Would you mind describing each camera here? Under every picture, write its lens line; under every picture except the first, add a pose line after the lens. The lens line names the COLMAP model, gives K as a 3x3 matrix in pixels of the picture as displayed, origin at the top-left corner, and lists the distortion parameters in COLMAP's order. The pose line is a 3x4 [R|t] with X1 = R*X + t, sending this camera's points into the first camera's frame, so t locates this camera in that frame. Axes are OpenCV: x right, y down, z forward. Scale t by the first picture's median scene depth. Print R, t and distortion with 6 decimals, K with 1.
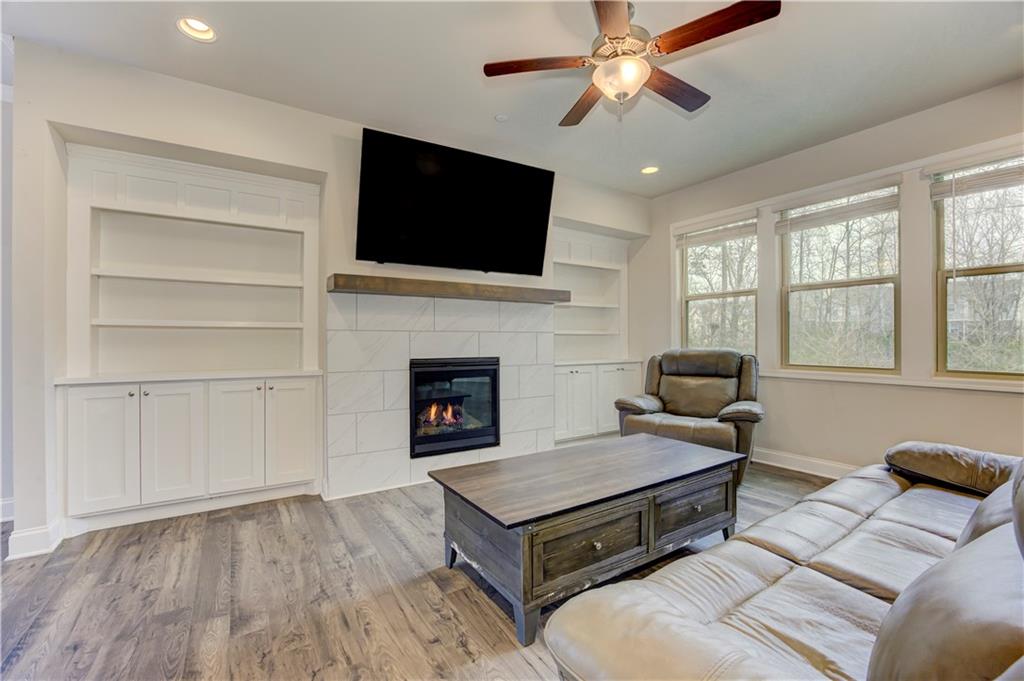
lens RADIAL K [[424.4, 0, 520.3], [0, 424.4, 341.2], [0, 0, 1]] dist [-0.010522, -0.000257]
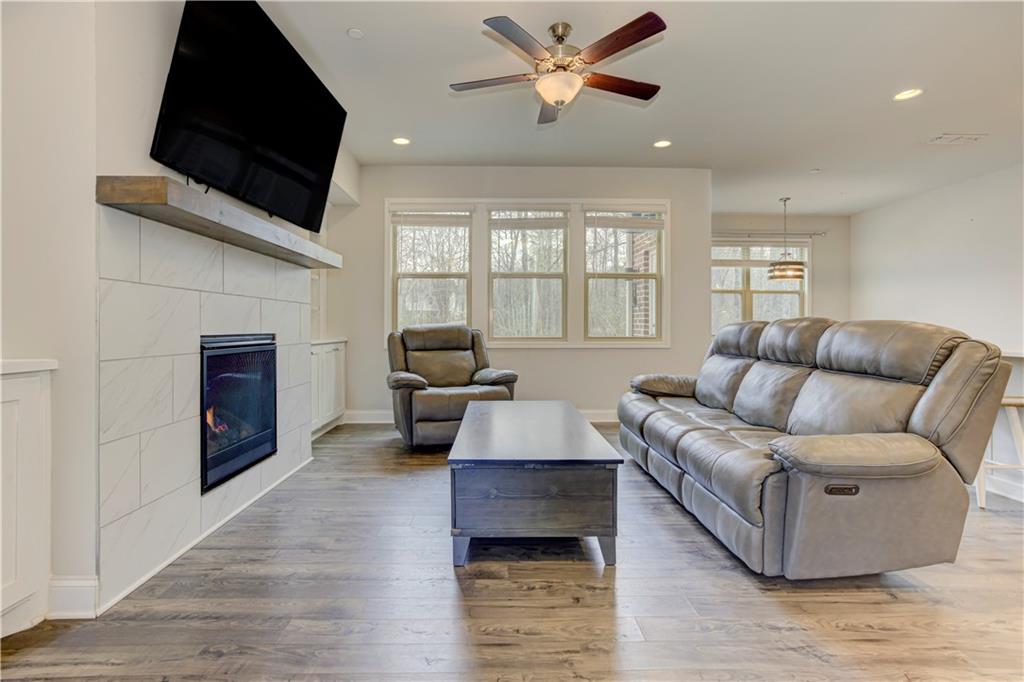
lens RADIAL K [[462.0, 0, 515.8], [0, 462.0, 331.2], [0, 0, 1]] dist [-0.030104, 0.005251]
pose [[0.570188, -0.009924, 0.821455, -0.542363], [-0.001078, 0.999917, 0.012829, 0.025190], [-0.821514, -0.008200, 0.570130, 0.233393]]
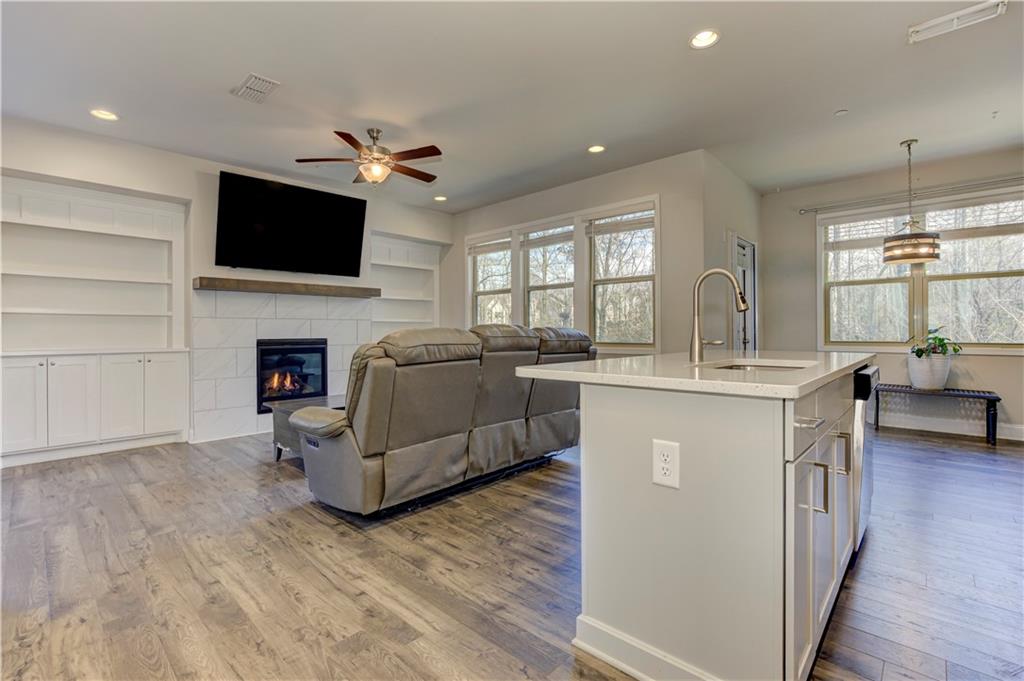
lens RADIAL K [[462.0, 0, 505.9], [0, 462.0, 348.2], [0, 0, 1]] dist [-0.030104, 0.005251]
pose [[0.978272, -0.018554, 0.206493, 0.203800], [0.010628, 0.999166, 0.039425, 0.020069], [-0.207052, -0.036374, 0.977653, -0.555476]]
